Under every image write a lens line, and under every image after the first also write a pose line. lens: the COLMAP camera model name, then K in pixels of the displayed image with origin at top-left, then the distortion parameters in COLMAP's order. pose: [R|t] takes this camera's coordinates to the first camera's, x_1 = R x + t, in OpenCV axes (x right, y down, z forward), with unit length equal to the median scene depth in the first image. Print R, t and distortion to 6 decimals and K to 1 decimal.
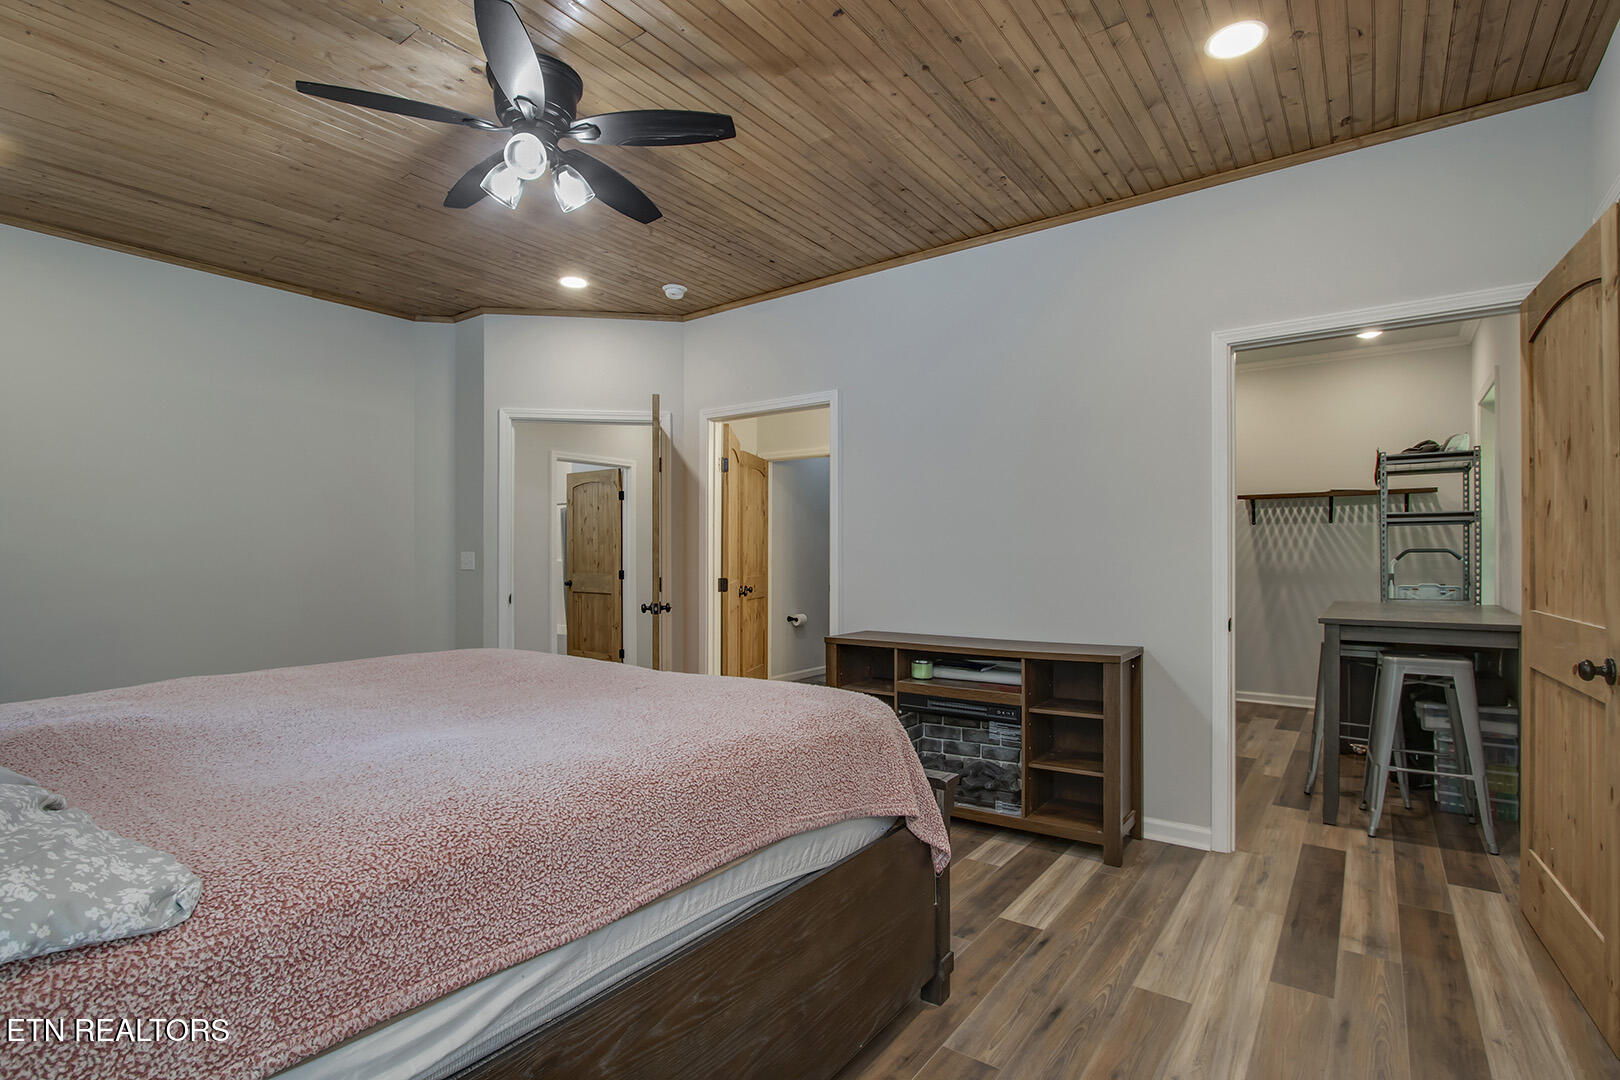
lens RADIAL K [[766.6, 0, 814.3], [0, 766.6, 543.4], [0, 0, 1]] dist [0.000892, -0.000093]
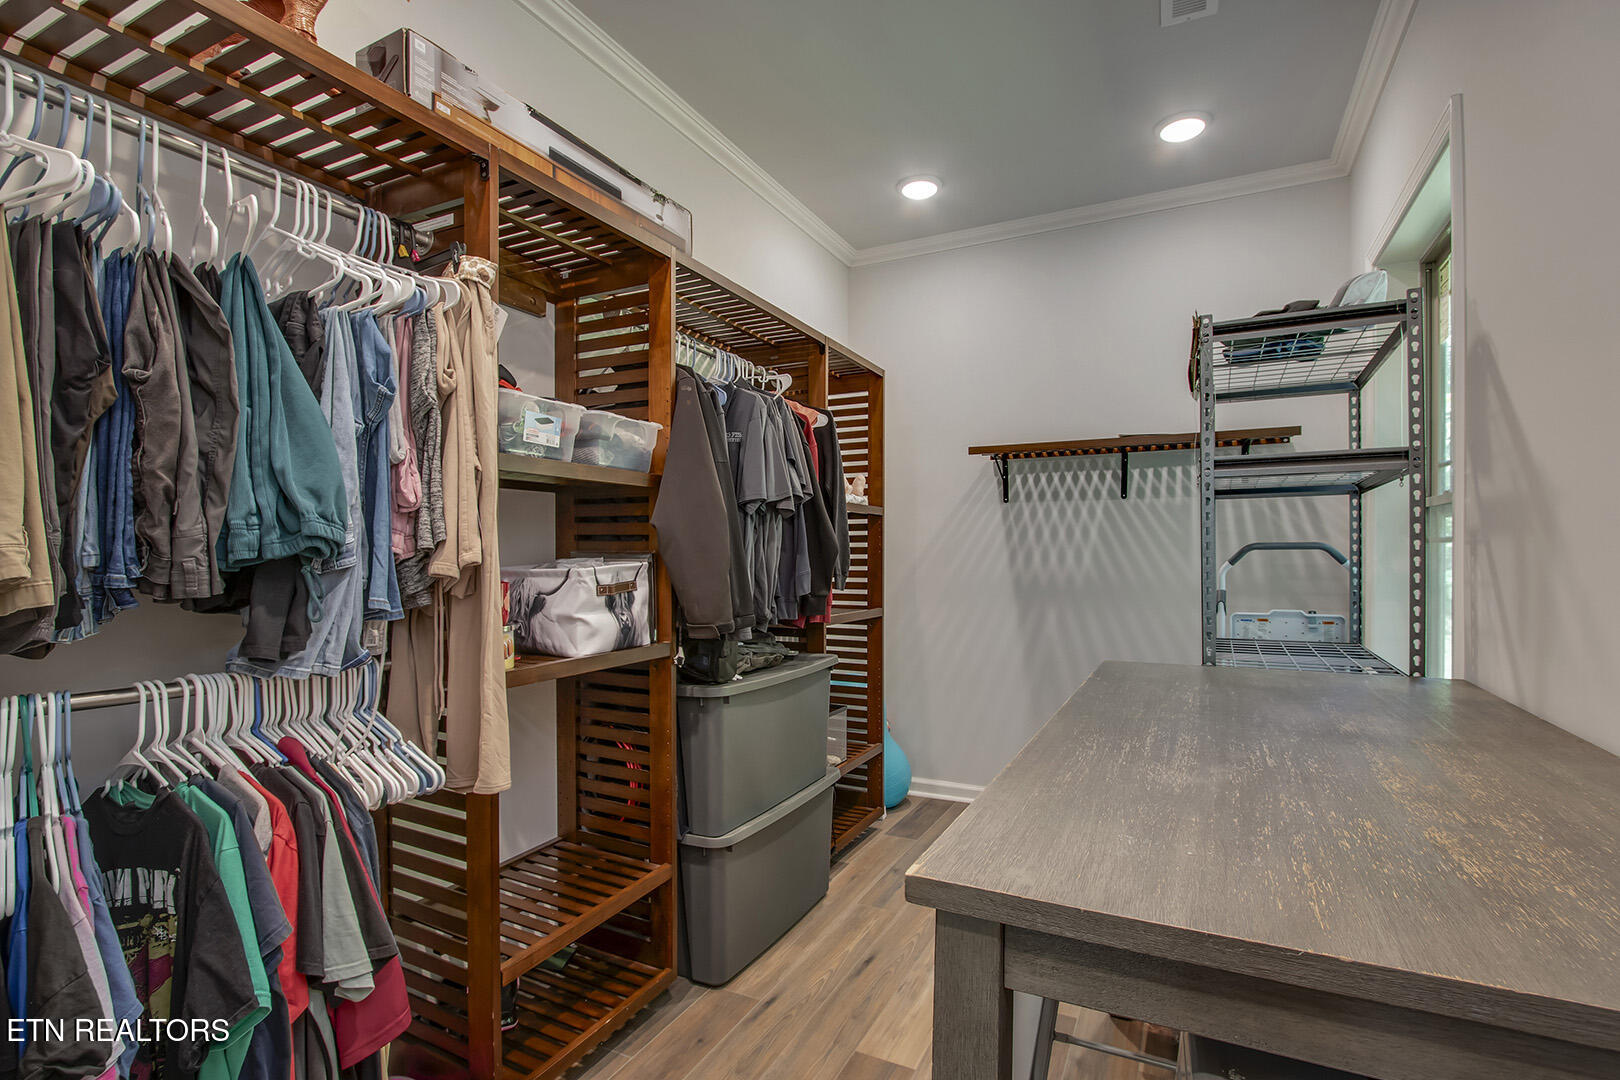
lens RADIAL K [[766.6, 0, 807.8], [0, 766.6, 546.4], [0, 0, 1]] dist [0.000892, -0.000093]
pose [[0.987681, -0.000408, 0.156480, 0.352298], [-0.000101, 0.999995, 0.003248, 0.007210], [-0.156481, -0.003223, 0.987676, 0.473697]]
